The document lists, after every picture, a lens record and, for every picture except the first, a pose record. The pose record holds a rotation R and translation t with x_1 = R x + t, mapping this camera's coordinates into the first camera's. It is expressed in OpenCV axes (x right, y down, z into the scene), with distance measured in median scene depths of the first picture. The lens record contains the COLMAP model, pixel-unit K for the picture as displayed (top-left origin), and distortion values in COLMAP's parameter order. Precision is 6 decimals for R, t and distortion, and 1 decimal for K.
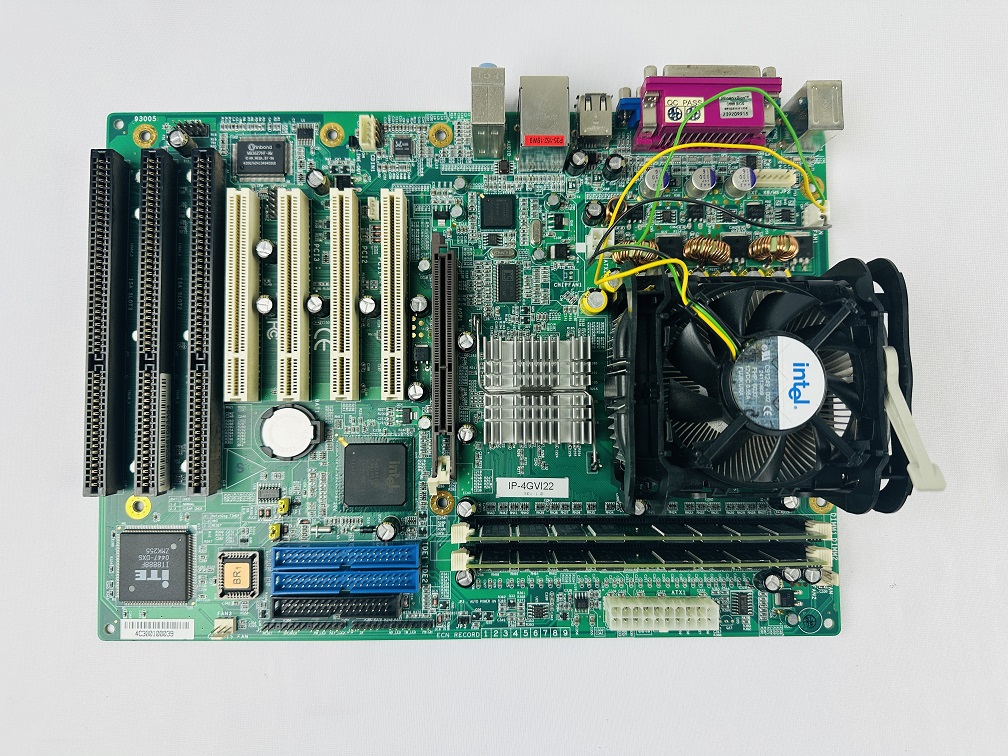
lens RADIAL K [[718.2, 0, 504.4], [0, 718.2, 301.2], [0, 0, 1]] dist [-0.061294, -0.000239]
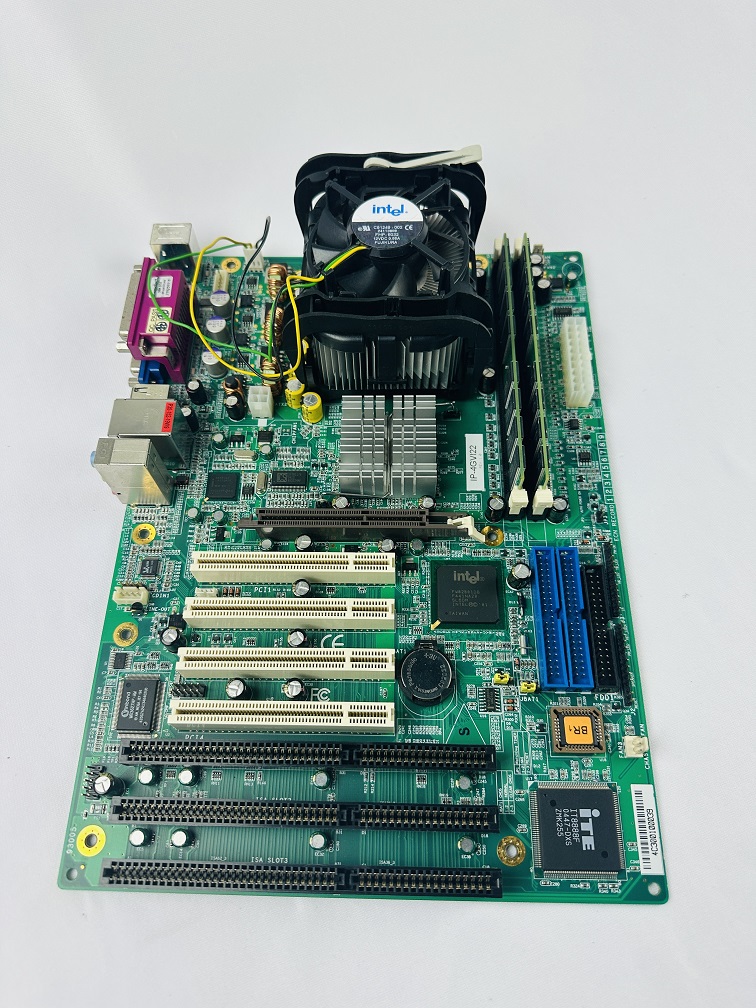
lens RADIAL K [[718.2, 0, 293.7], [0, 718.2, 511.8], [0, 0, 1]] dist [-0.061294, -0.000239]
pose [[0.070897, -0.908504, 0.411818, -0.519785], [0.997201, 0.074390, -0.007564, -0.006856], [-0.023763, 0.411202, 0.911235, 0.022844]]
